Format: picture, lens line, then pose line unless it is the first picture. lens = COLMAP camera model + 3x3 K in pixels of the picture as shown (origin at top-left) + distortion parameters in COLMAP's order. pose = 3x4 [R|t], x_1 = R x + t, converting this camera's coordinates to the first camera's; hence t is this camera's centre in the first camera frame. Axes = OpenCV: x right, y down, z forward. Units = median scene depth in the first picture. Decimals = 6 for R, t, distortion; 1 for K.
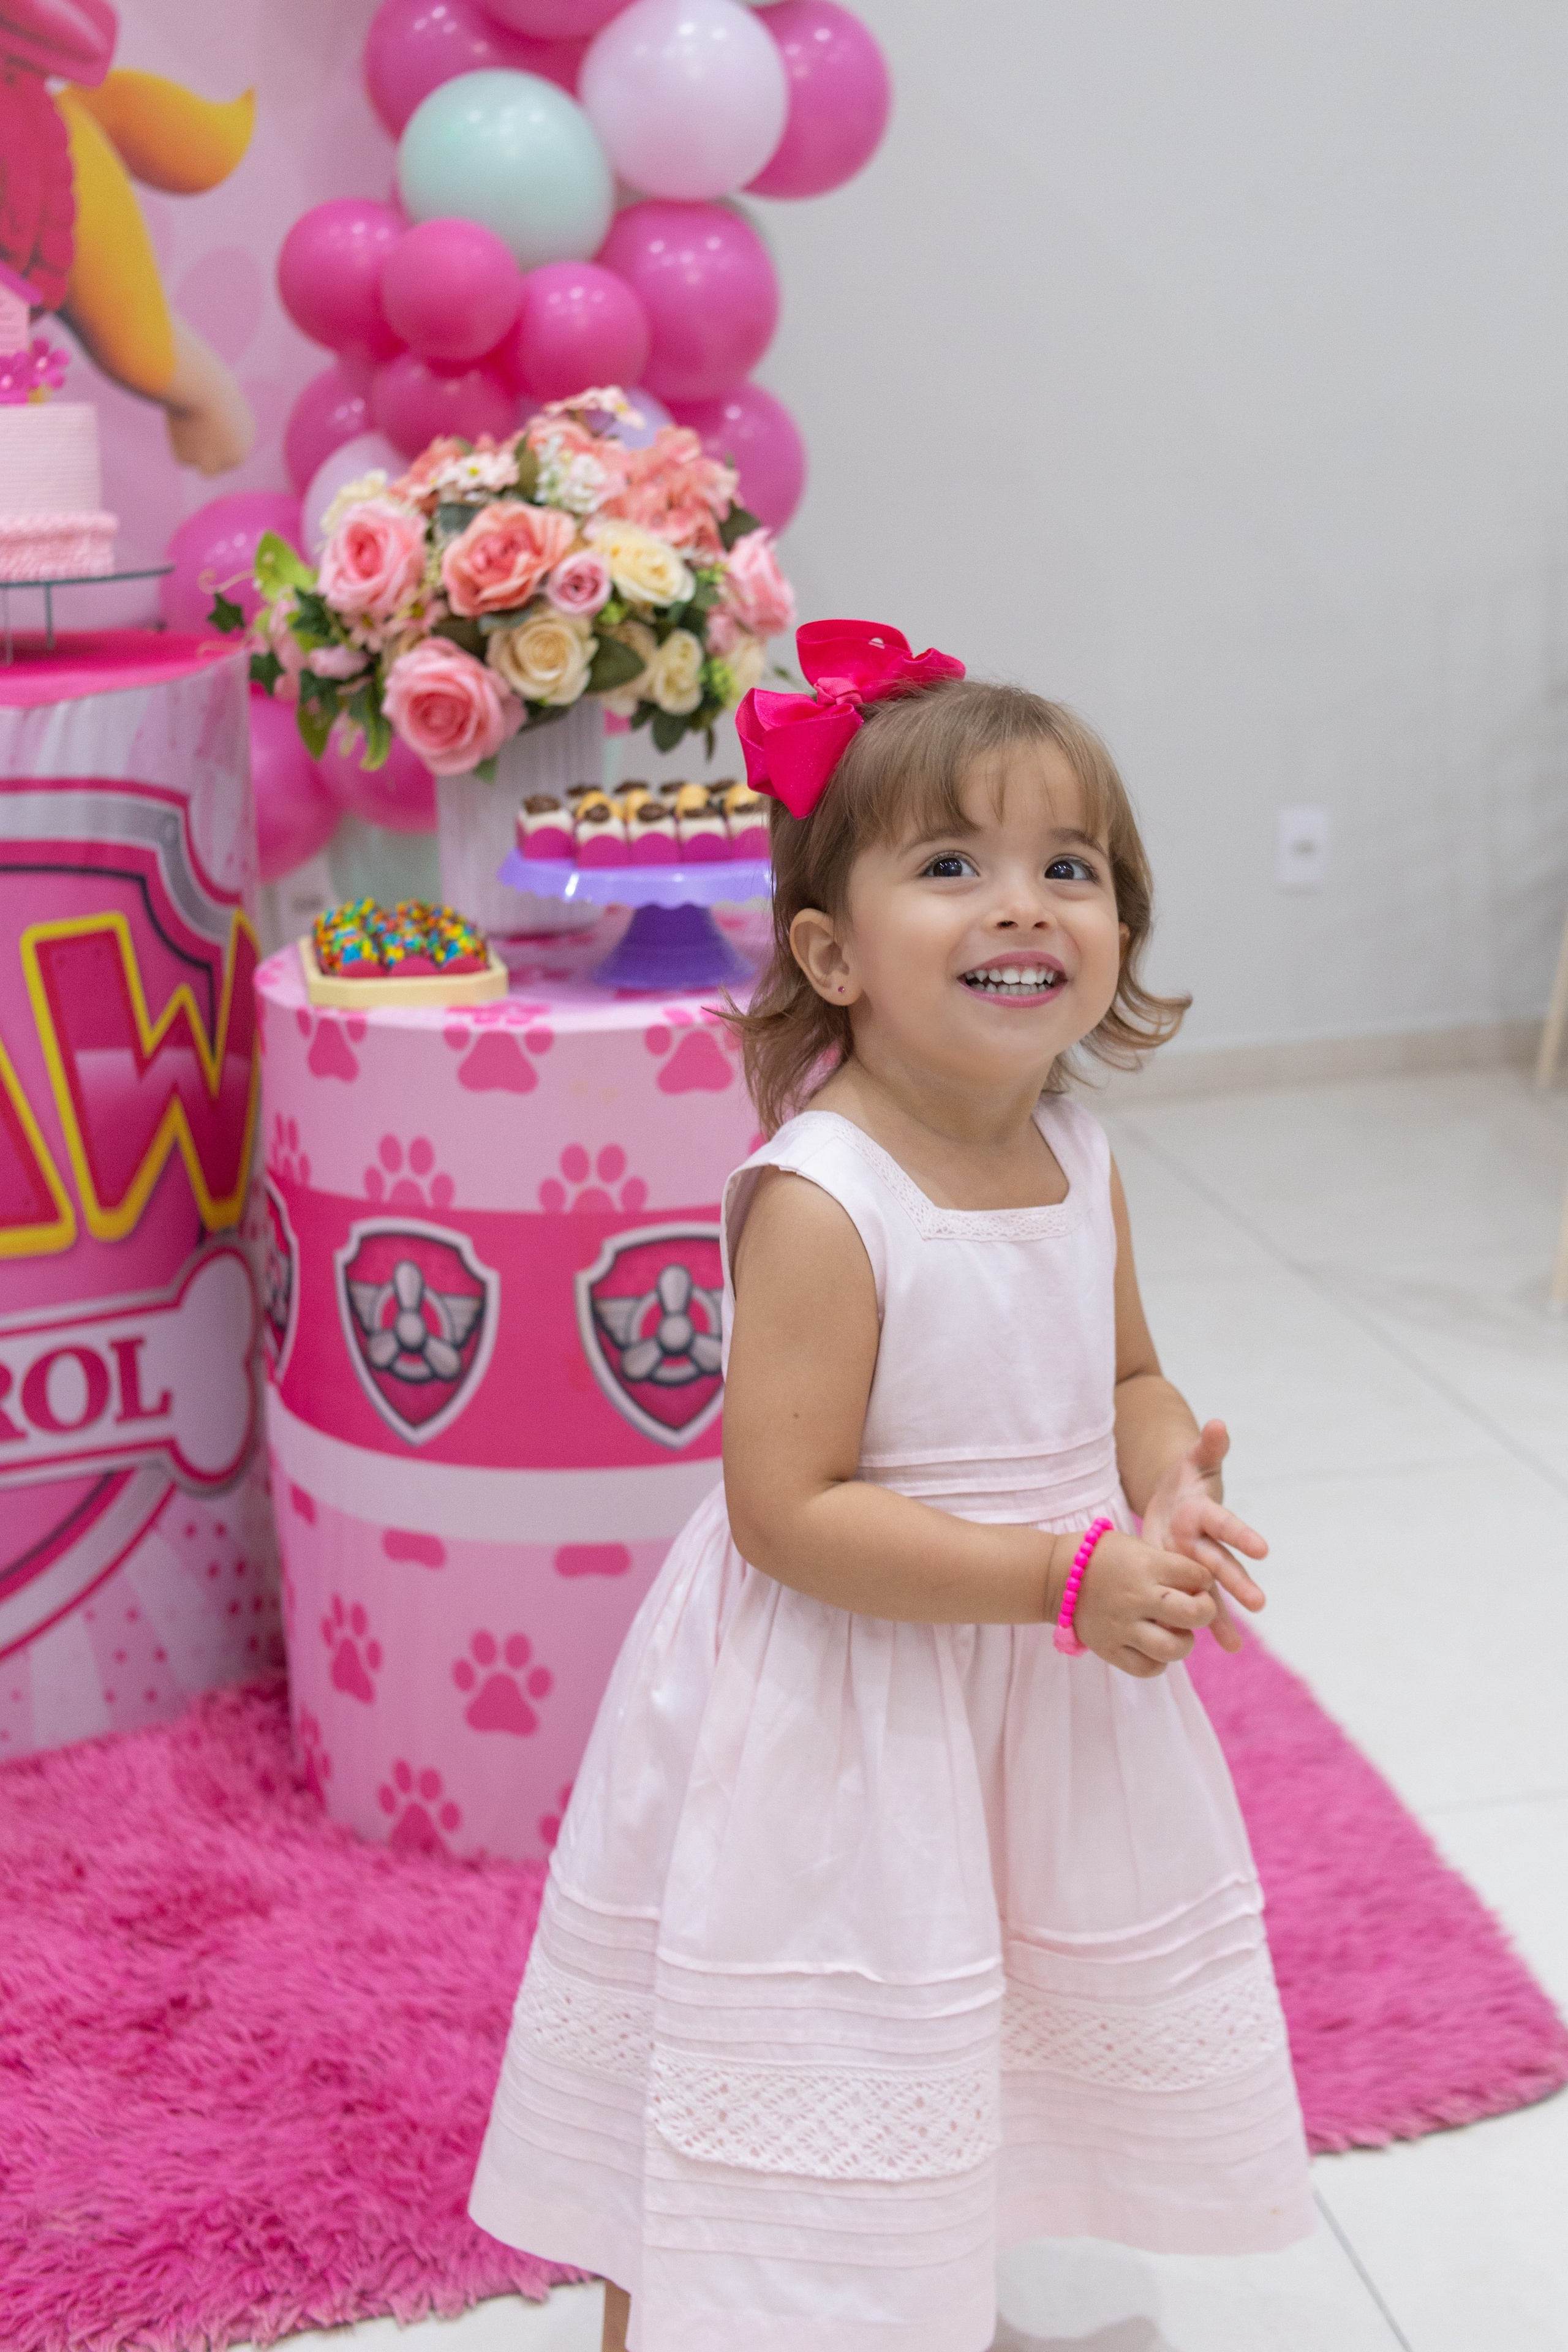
lens RADIAL K [[2766.9, 0, 942.2], [0, 2766.9, 939.7], [0, 0, 1]] dist [0.002753, 0.018659]
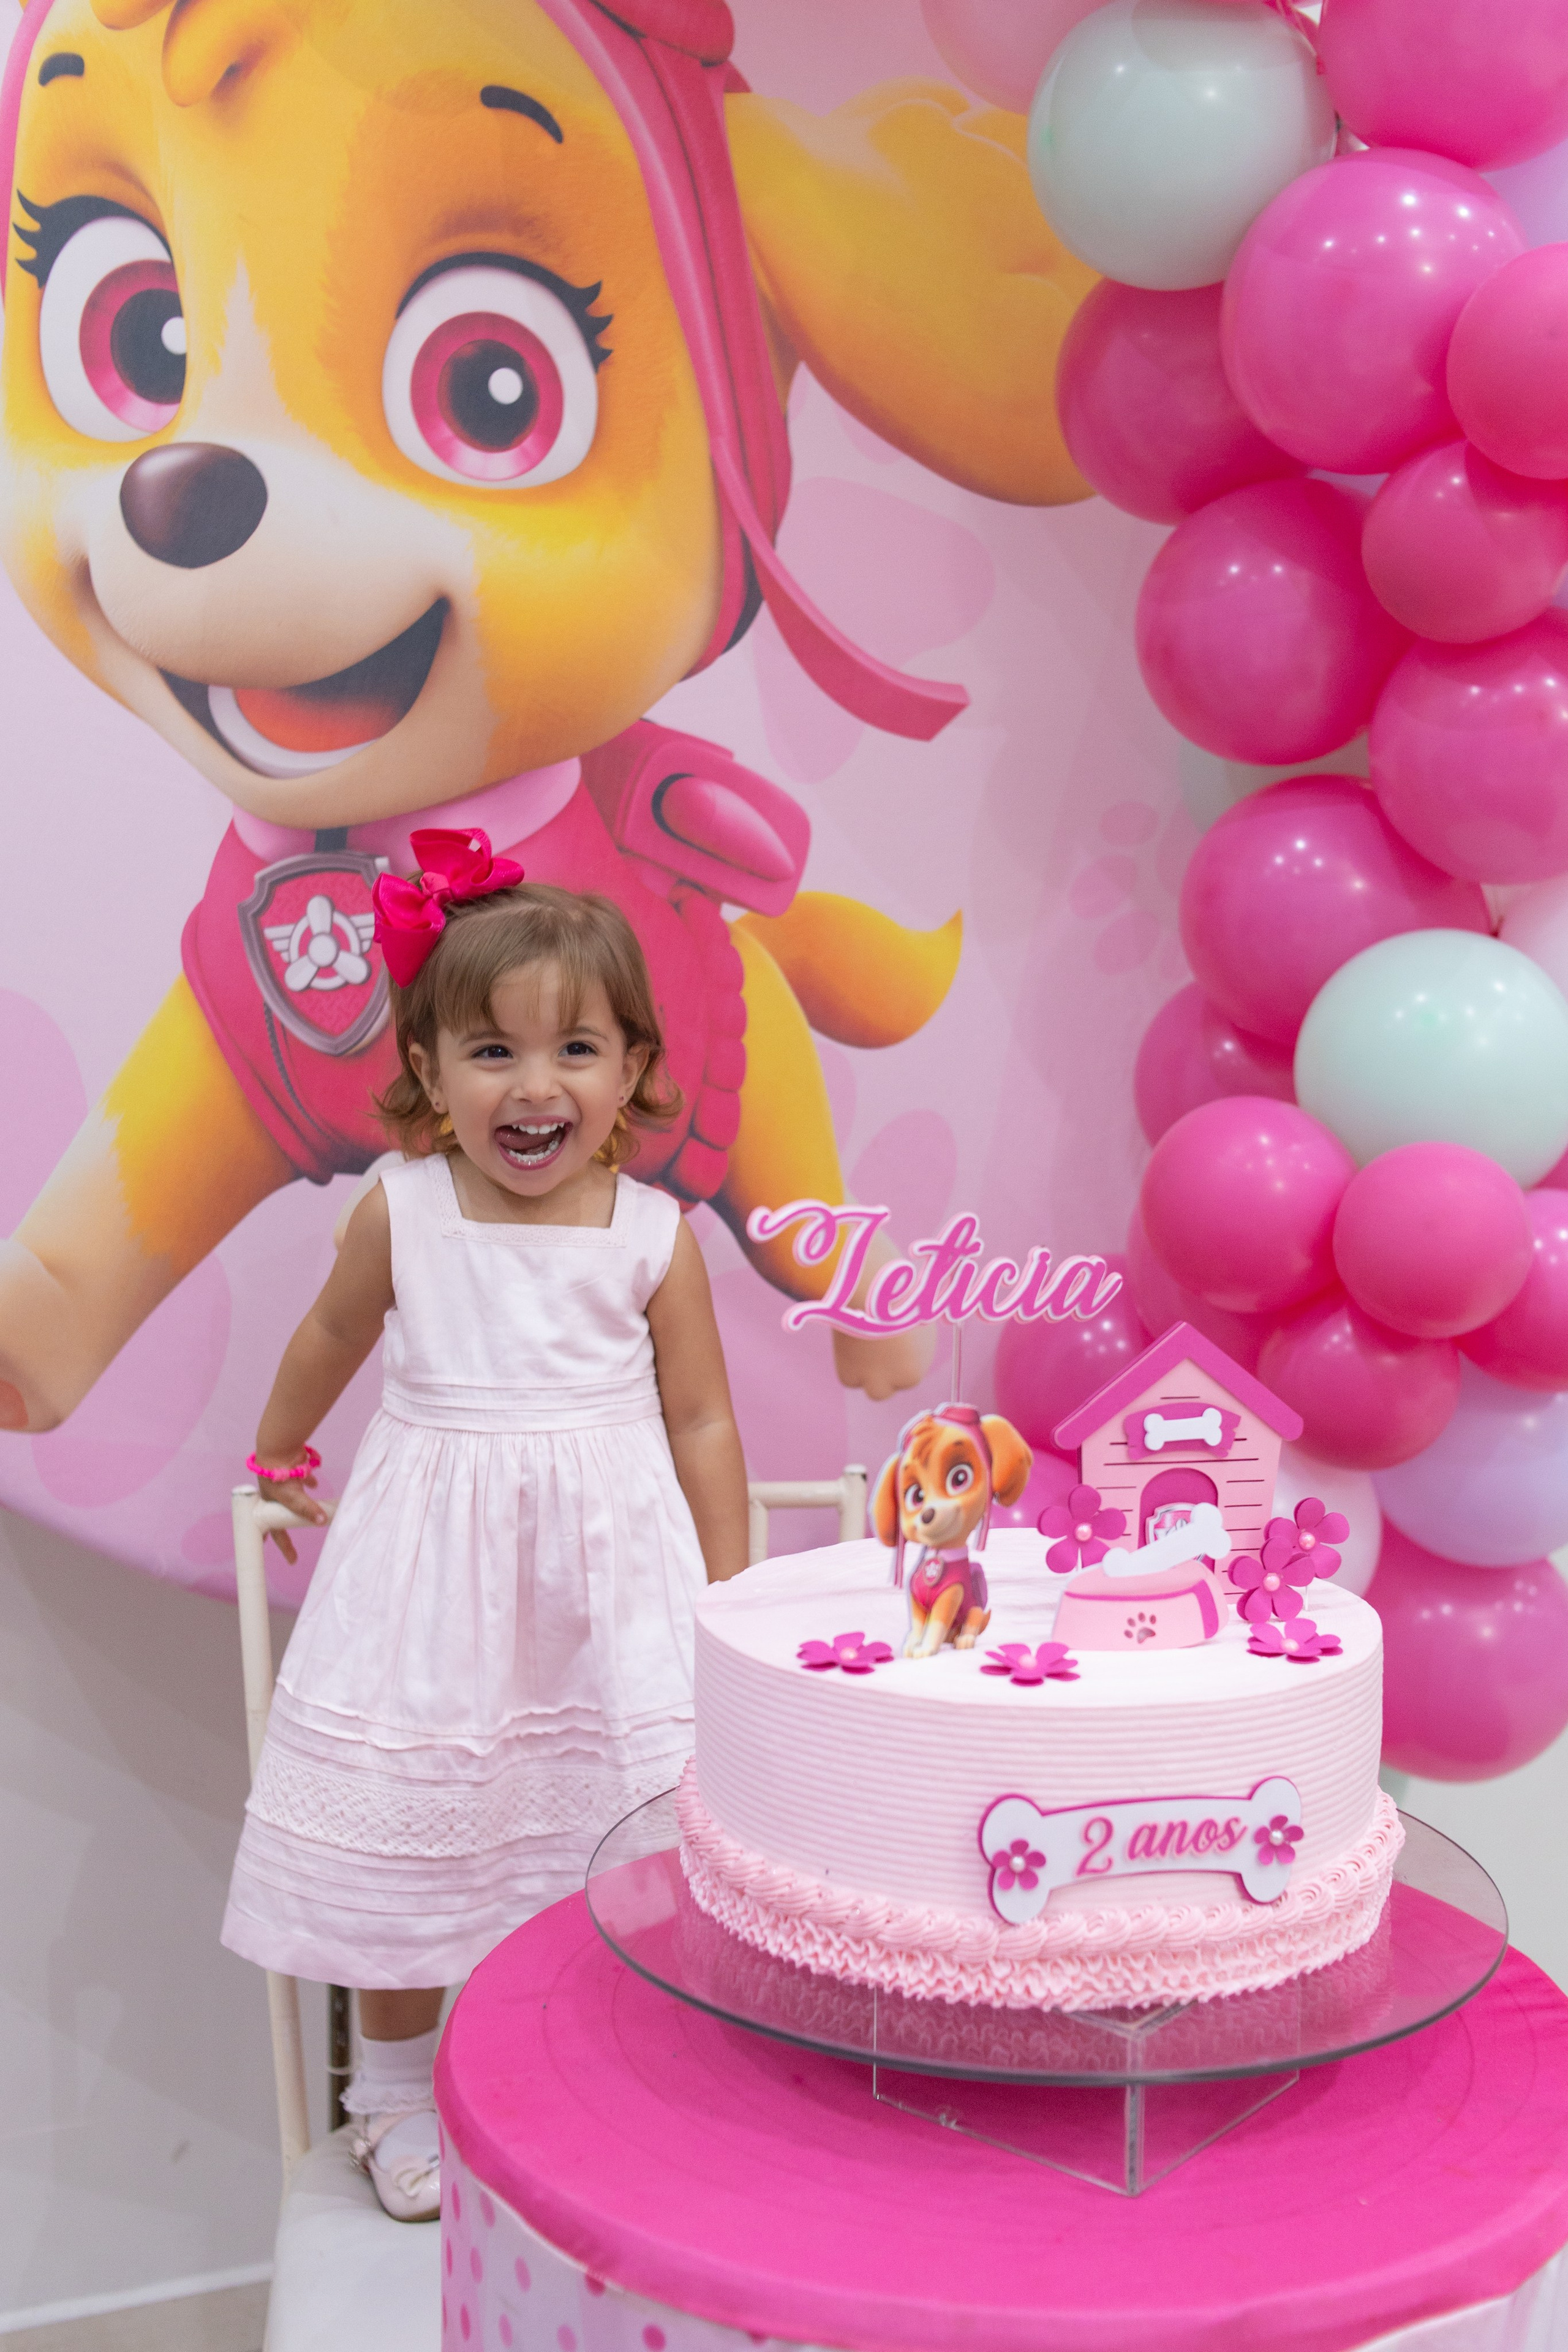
lens RADIAL K [[2434.3, 0, 793.6], [0, 2434.3, 1179.6], [0, 0, 1]] dist [-0.004758, 0.017422]
pose [[0.999710, 0.010418, 0.021728, -0.472961], [-0.007986, 0.993993, -0.109154, -0.239456], [-0.022735, 0.108949, 0.993787, 0.498134]]
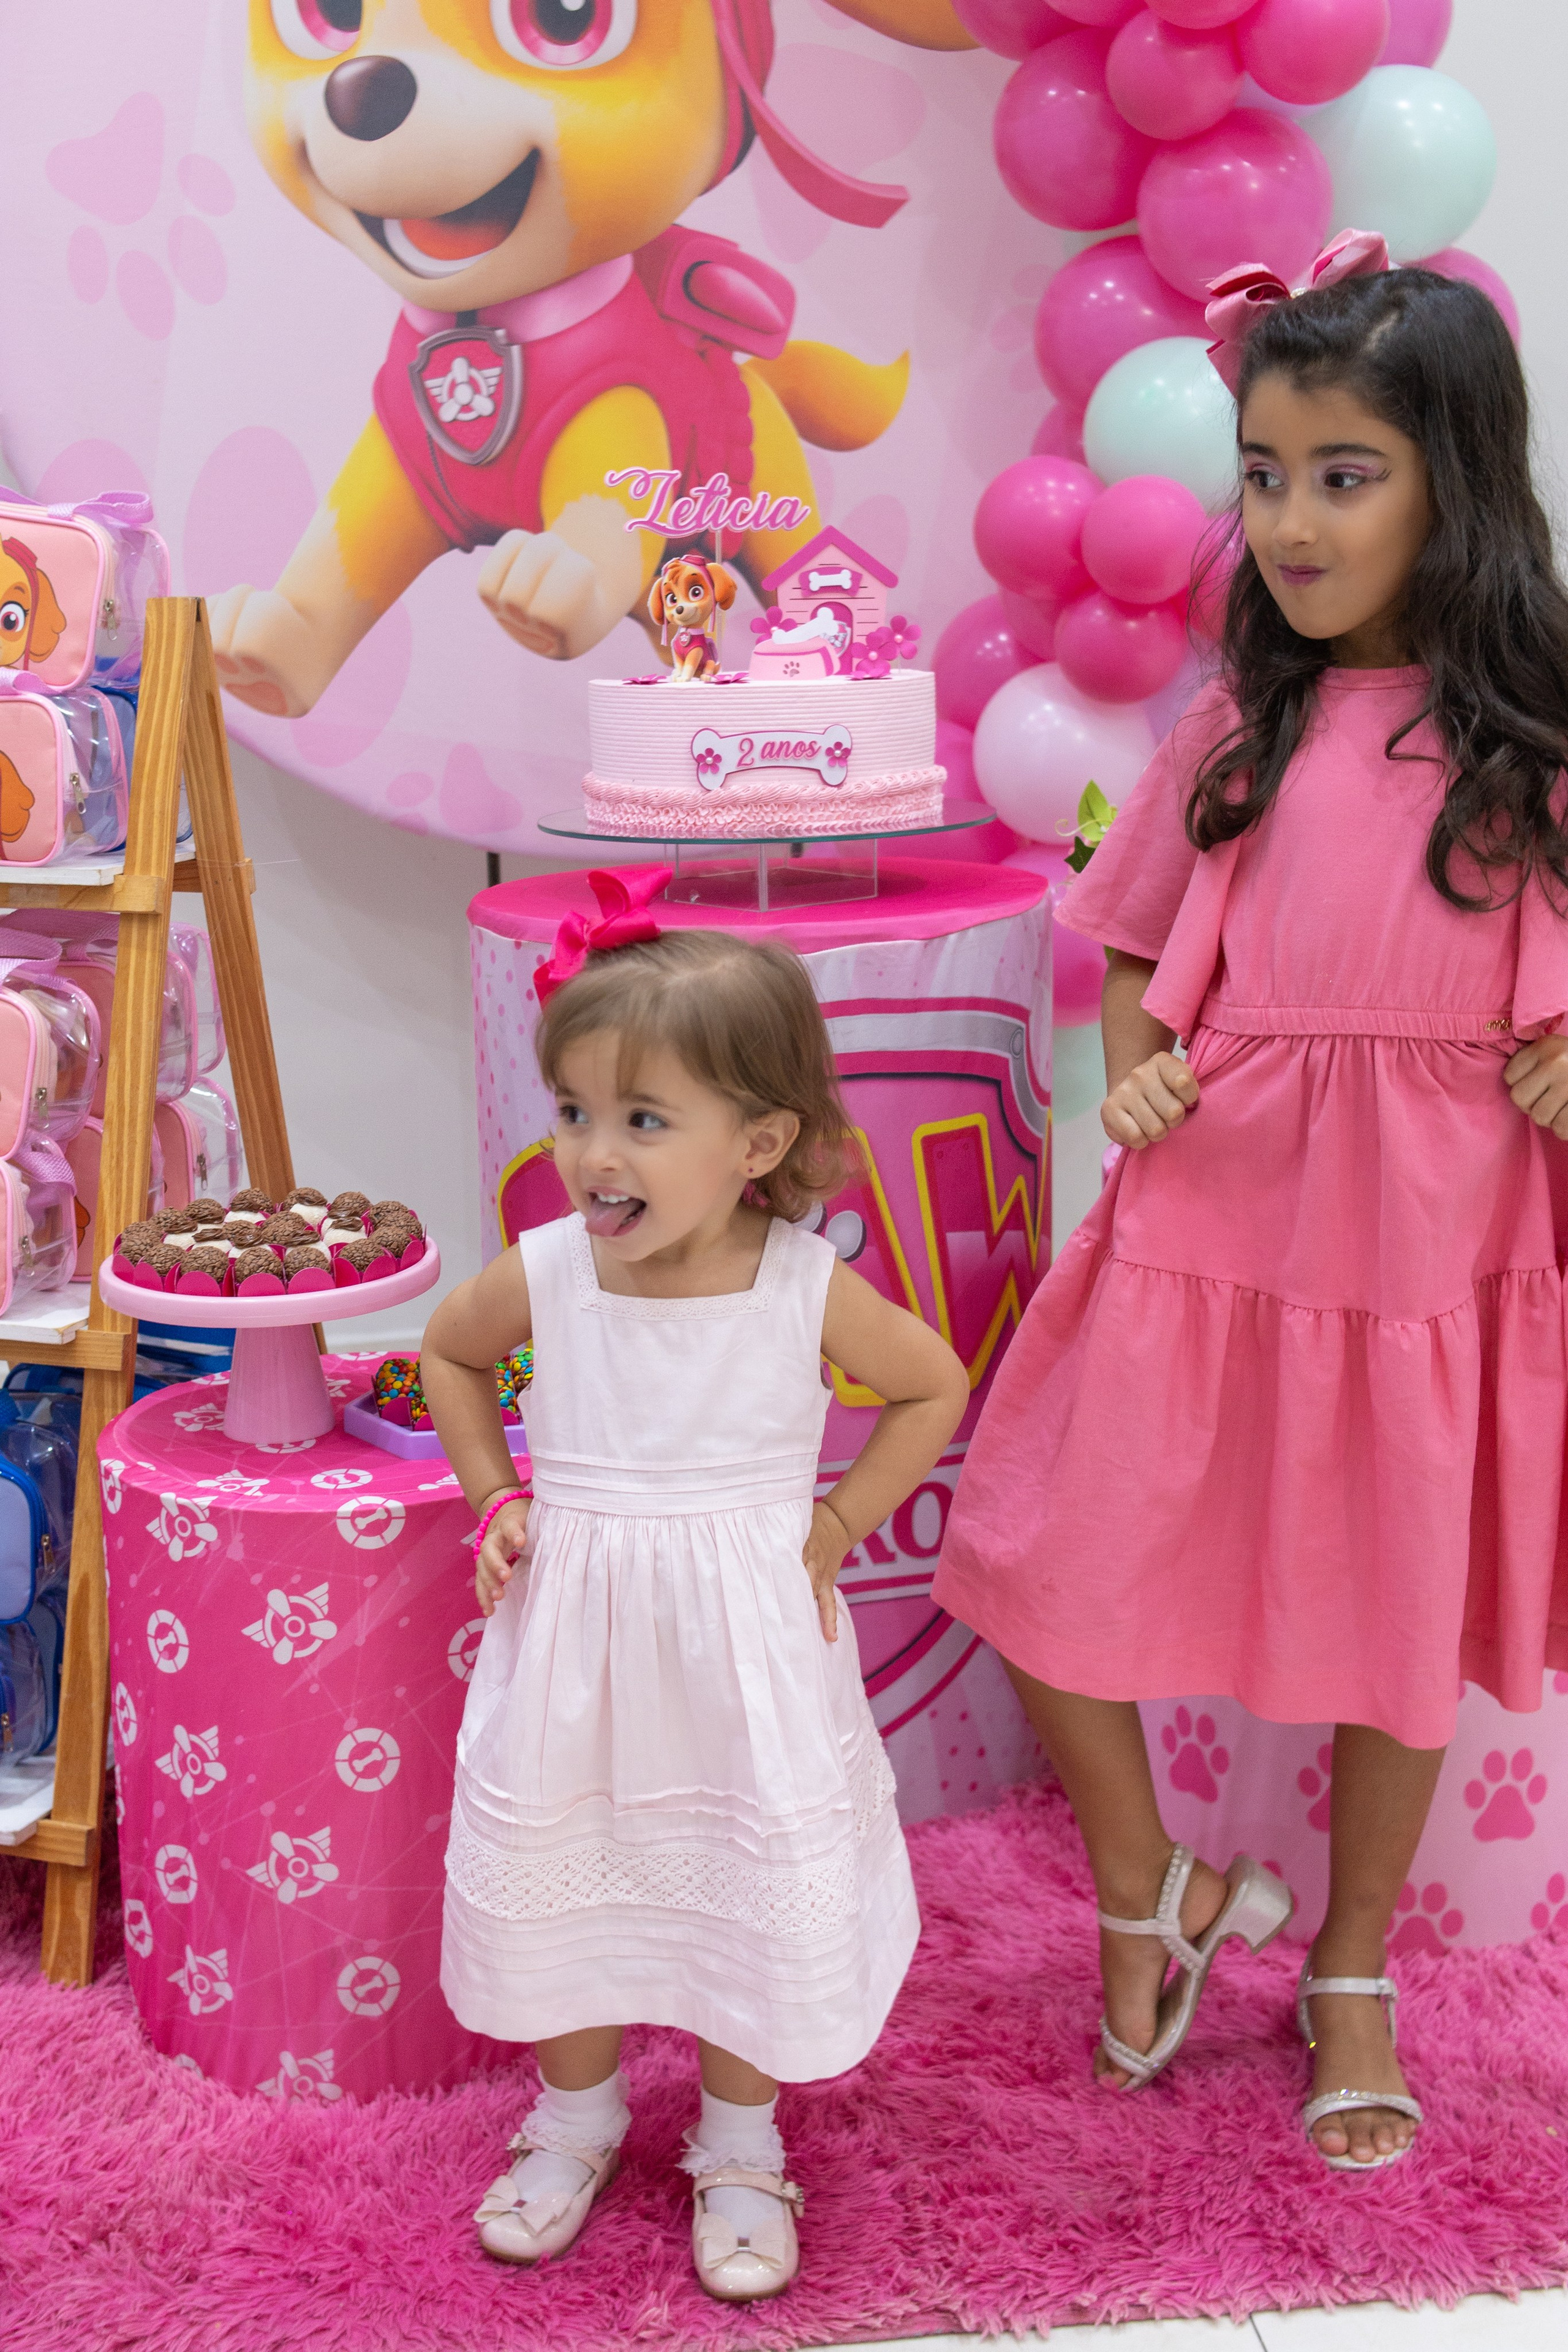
lens RADIAL K [[2801.6, 0, 618.8], [0, 2801.6, 1103.3], [0, 0, 1]] dist [0.003982, -0.021802]
pose [[0.983284, 0.011601, -0.181708, -0.237057], [-0.010354, 0.999916, 0.007809, -0.021699], [0.181783, -0.005797, 0.983321, -0.189483]]
